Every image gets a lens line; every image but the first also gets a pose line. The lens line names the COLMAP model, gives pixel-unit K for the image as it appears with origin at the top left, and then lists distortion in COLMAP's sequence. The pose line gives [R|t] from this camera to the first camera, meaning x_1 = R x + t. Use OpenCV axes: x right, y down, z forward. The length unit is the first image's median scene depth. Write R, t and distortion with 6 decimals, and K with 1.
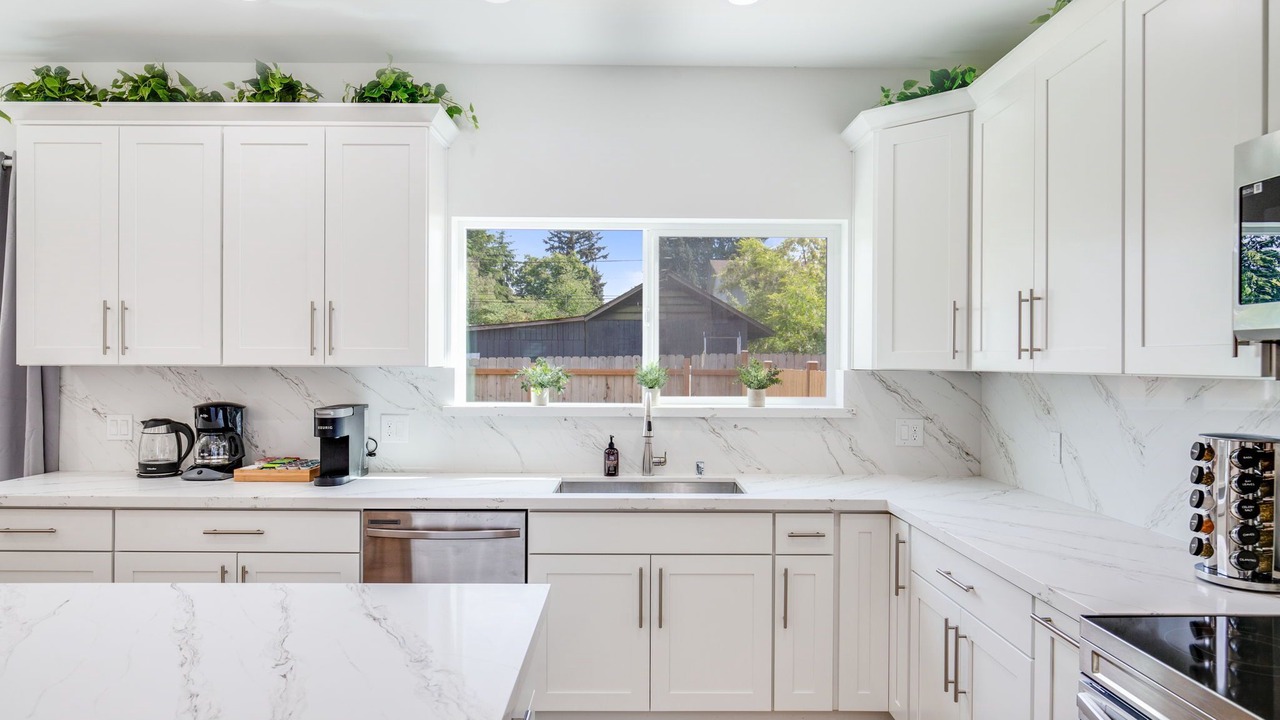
lens RADIAL K [[790.2, 0, 643.1], [0, 790.2, 365.8], [0, 0, 1]] dist [-0.002704, 0.002005]
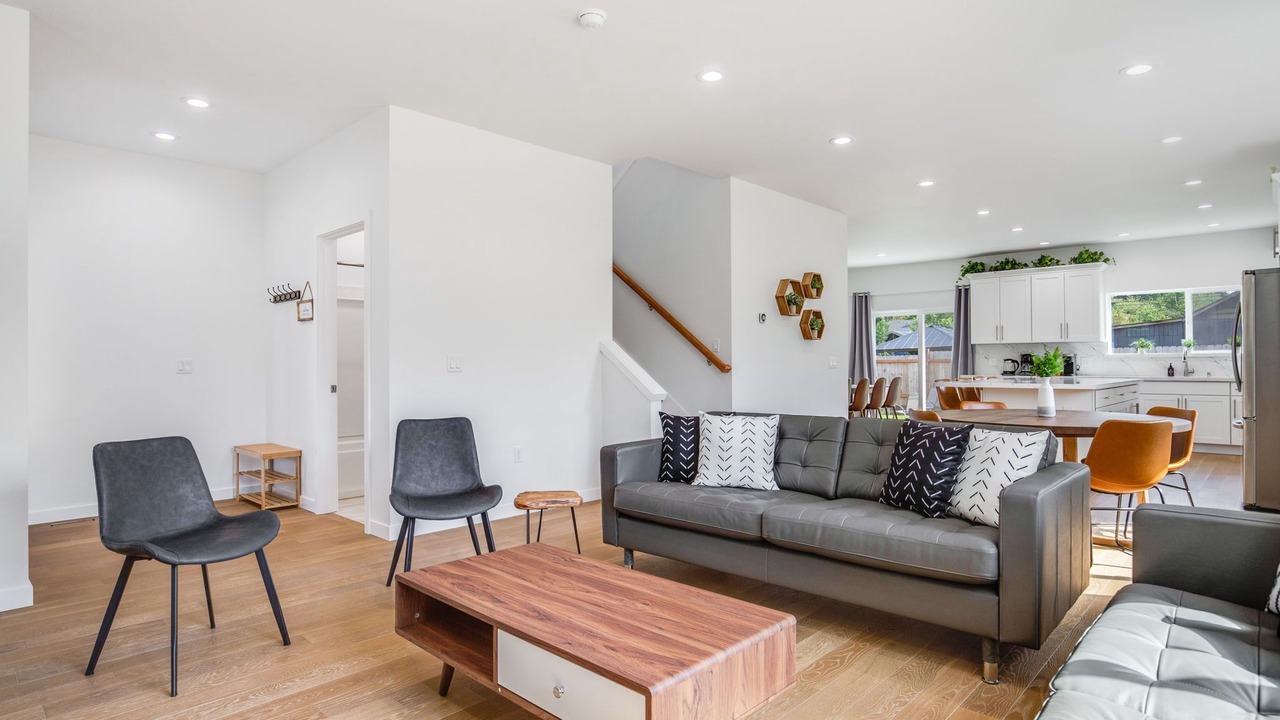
lens RADIAL K [[686.6, 0, 640.0], [0, 686.6, 360.0], [0, 0, 1]] dist [-0.015487, 0.000646]
pose [[0.718133, -0.011748, -0.695807, 0.316710], [0.003099, 0.999902, -0.013683, 0.109142], [0.695899, 0.007670, 0.718098, -2.298669]]
